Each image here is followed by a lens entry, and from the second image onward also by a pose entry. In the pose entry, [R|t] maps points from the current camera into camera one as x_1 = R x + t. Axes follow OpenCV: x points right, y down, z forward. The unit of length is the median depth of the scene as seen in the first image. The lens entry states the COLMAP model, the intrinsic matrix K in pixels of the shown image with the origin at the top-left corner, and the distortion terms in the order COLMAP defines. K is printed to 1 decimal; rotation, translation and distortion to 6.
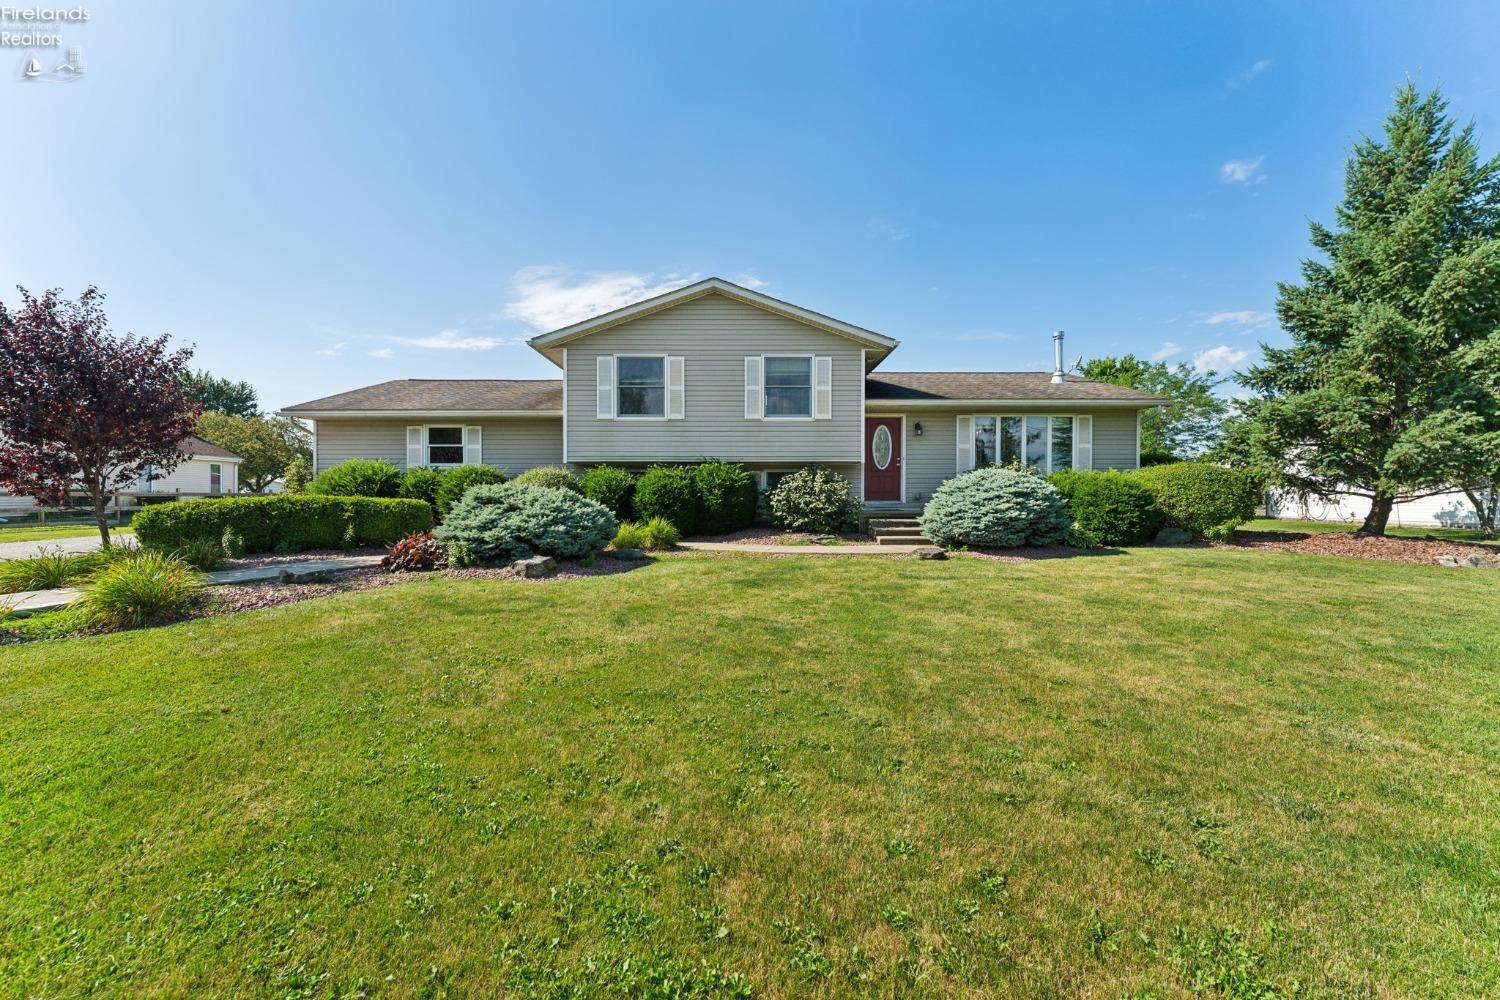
lens RADIAL K [[609.4, 0, 750.0], [0, 609.4, 500.0], [0, 0, 1]] dist [0.002493, 0.000262]
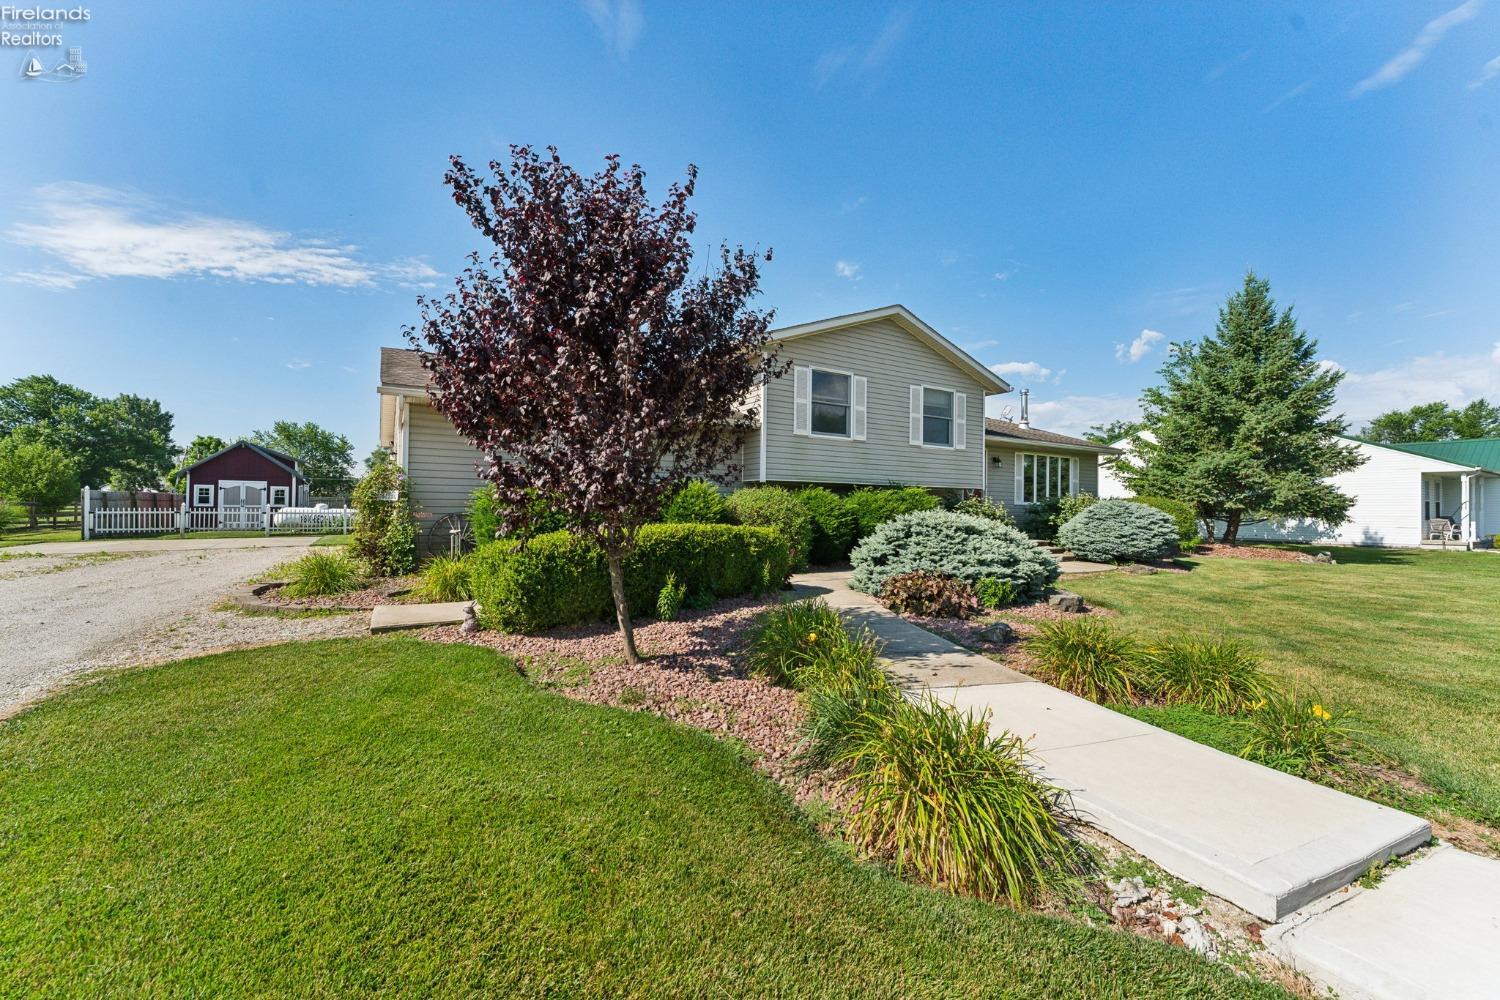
lens RADIAL K [[581.8, 0, 748.3], [0, 581.8, 495.4], [0, 0, 1]] dist [-0.000577, -0.000182]
pose [[0.856106, 0.019309, 0.516439, -0.751487], [-0.007023, 0.999644, -0.025732, -0.019854], [-0.516752, 0.018402, 0.855937, 0.298189]]
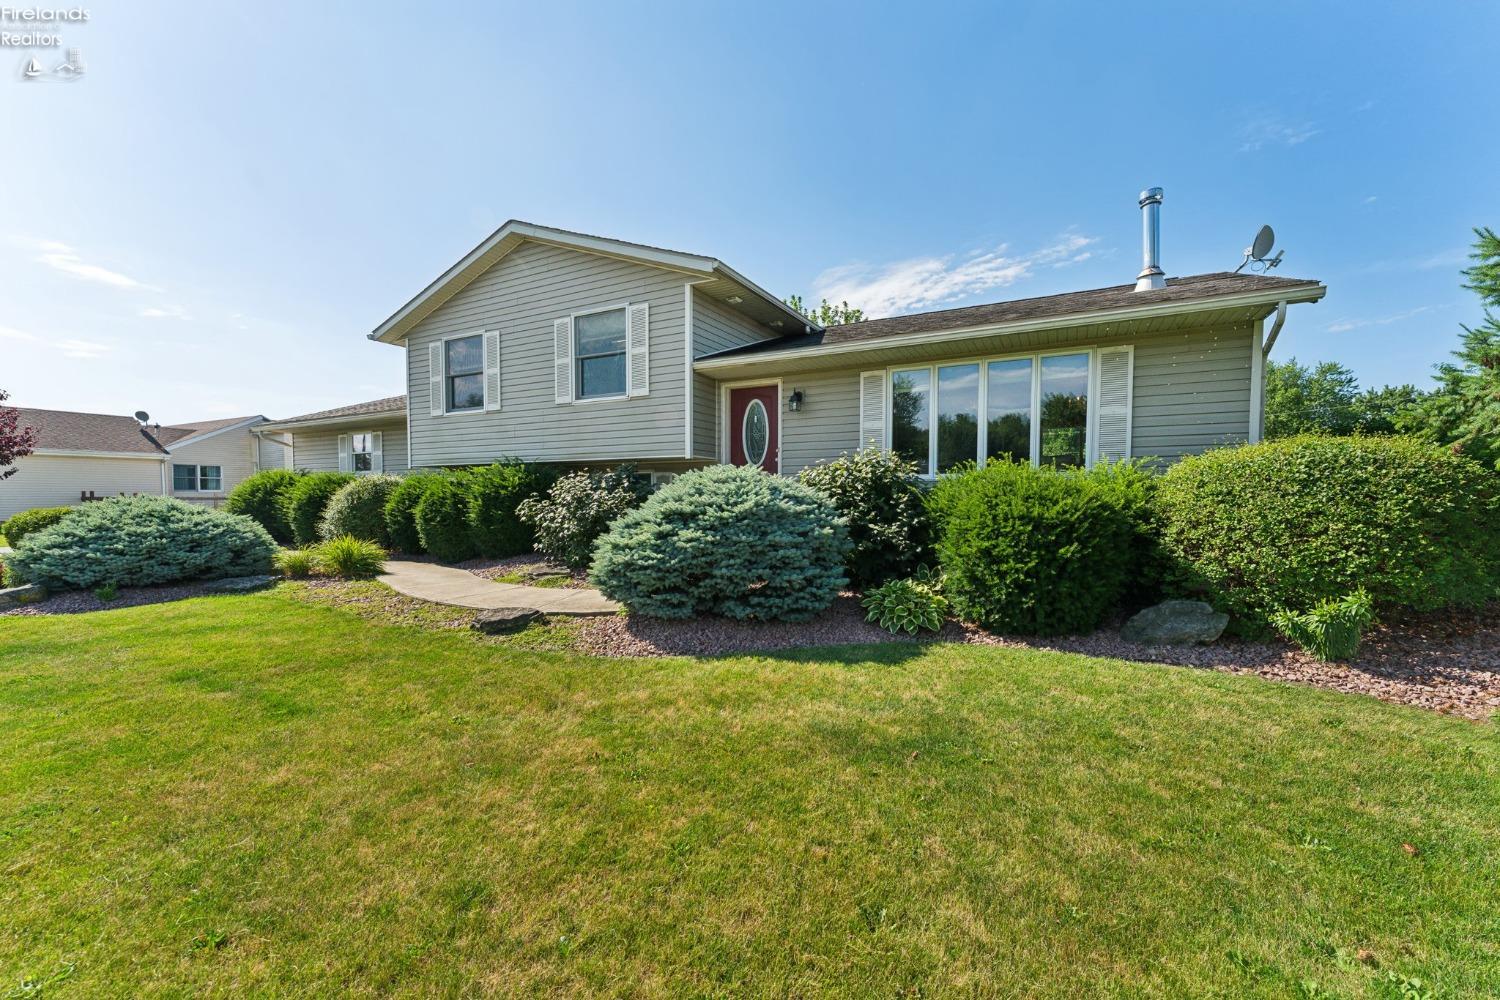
lens RADIAL K [[612.9, 0, 741.8], [0, 612.9, 523.5], [0, 0, 1]] dist [0.003154, 0.000142]
pose [[0.874948, 0.023193, -0.483662, 0.557802], [-0.003074, 0.999098, 0.042349, -0.019322], [0.484208, -0.035566, 0.874230, 0.447669]]
